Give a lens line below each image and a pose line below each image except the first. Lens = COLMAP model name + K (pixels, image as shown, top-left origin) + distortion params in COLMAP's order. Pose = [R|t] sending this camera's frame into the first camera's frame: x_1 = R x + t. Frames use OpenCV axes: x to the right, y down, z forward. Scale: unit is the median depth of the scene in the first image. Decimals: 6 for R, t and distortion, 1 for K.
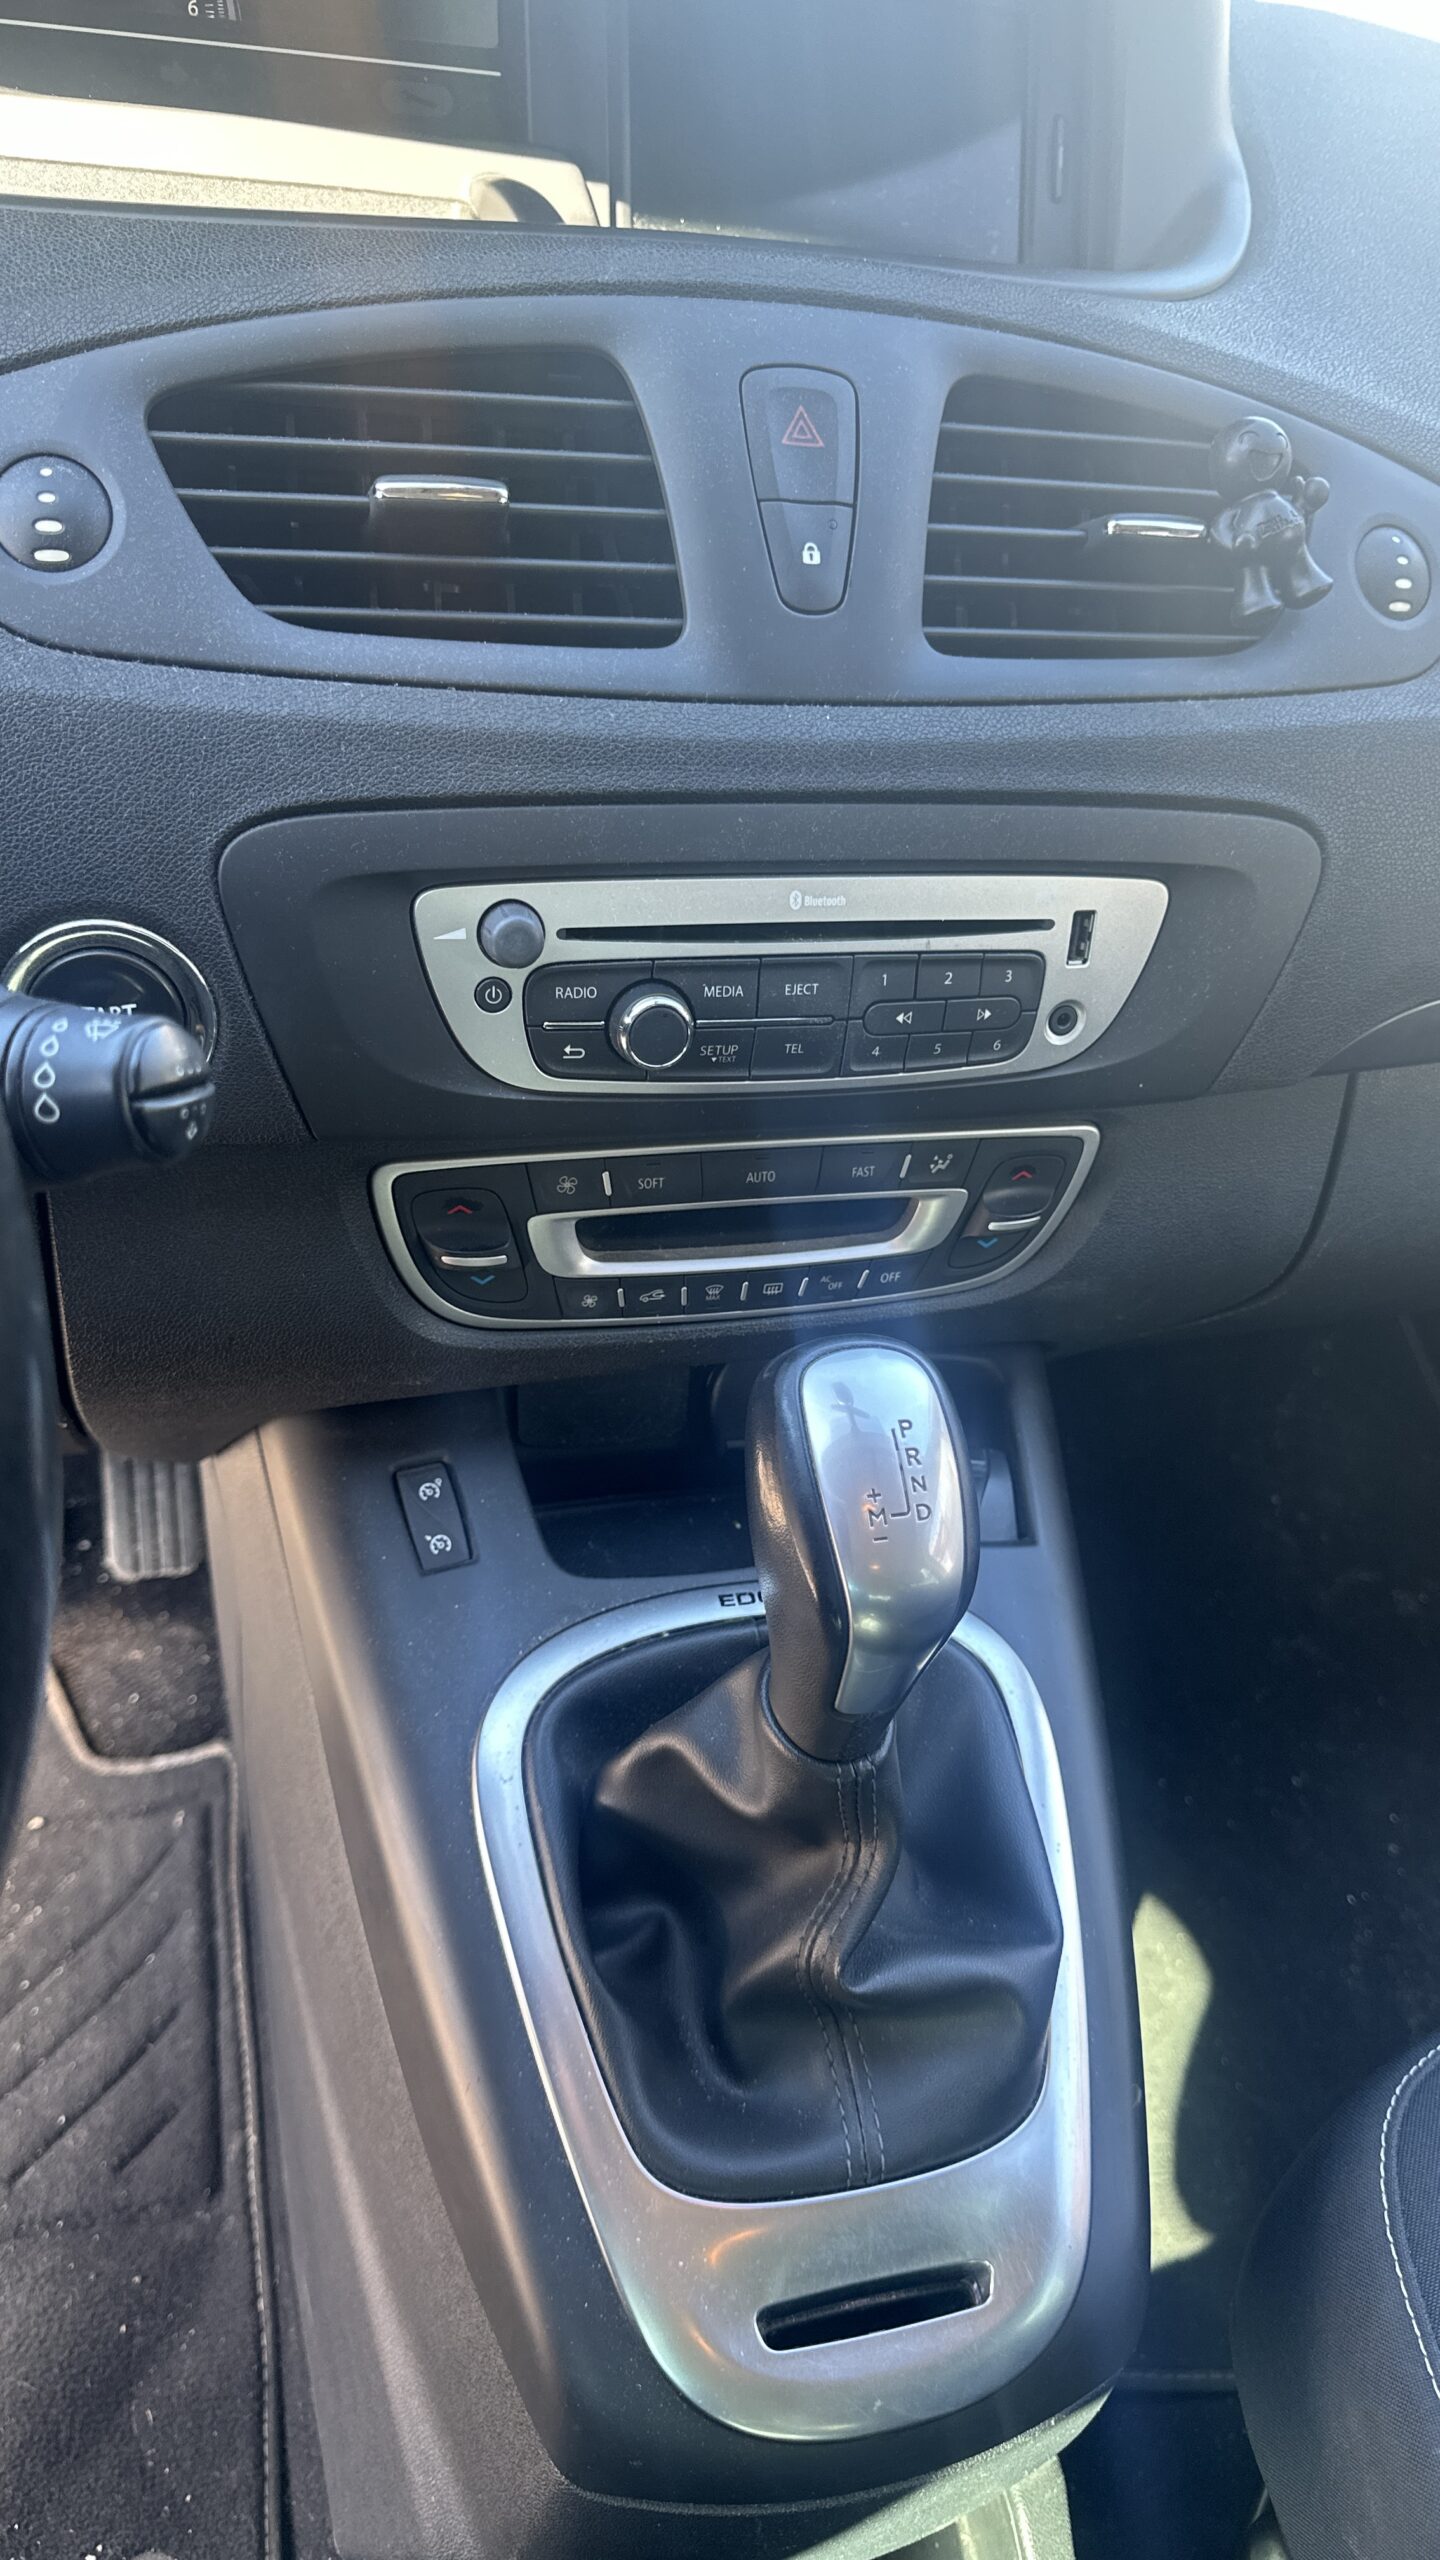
lens RADIAL K [[1849.5, 0, 720.0], [0, 1849.5, 1280.0], [0, 0, 1]] dist [0.101644, -0.145560]
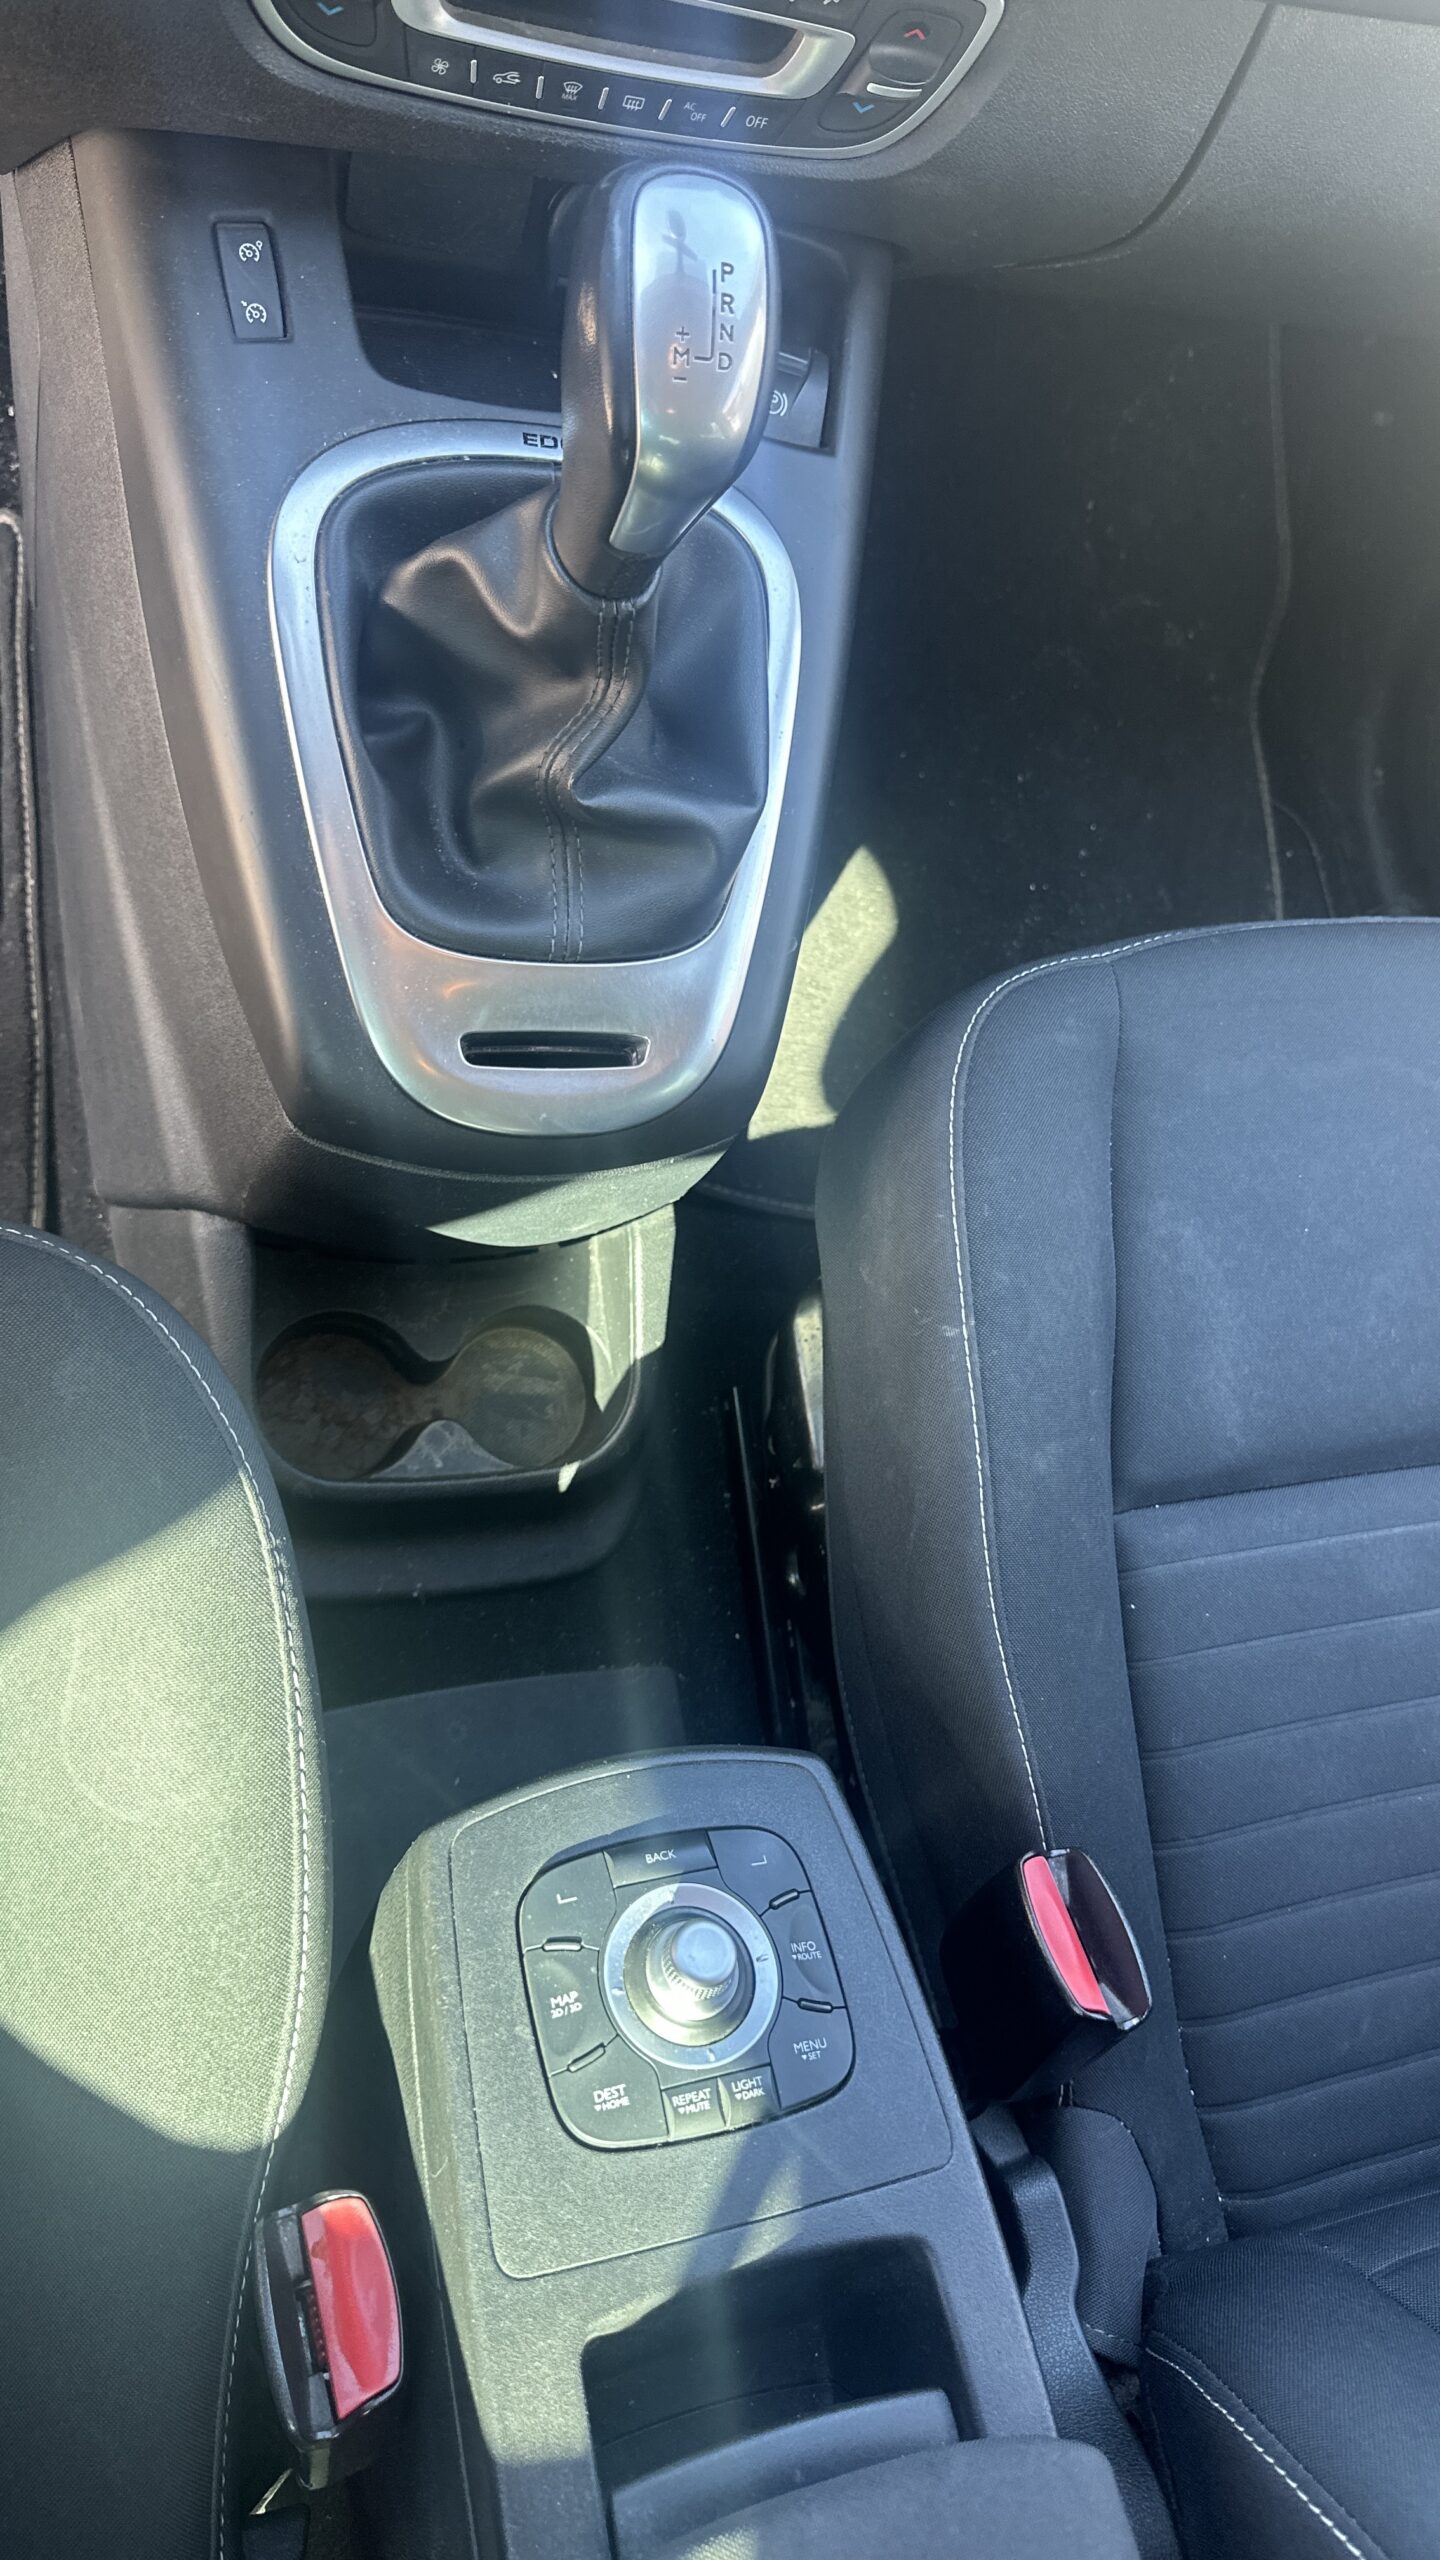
lens RADIAL K [[1849.5, 0, 720.0], [0, 1849.5, 1280.0], [0, 0, 1]] dist [0.101644, -0.145560]
pose [[0.974063, 0.159183, 0.160815, 0.013261], [-0.218972, 0.842234, 0.492638, 0.029130], [-0.057024, -0.515075, 0.855246, -0.149153]]
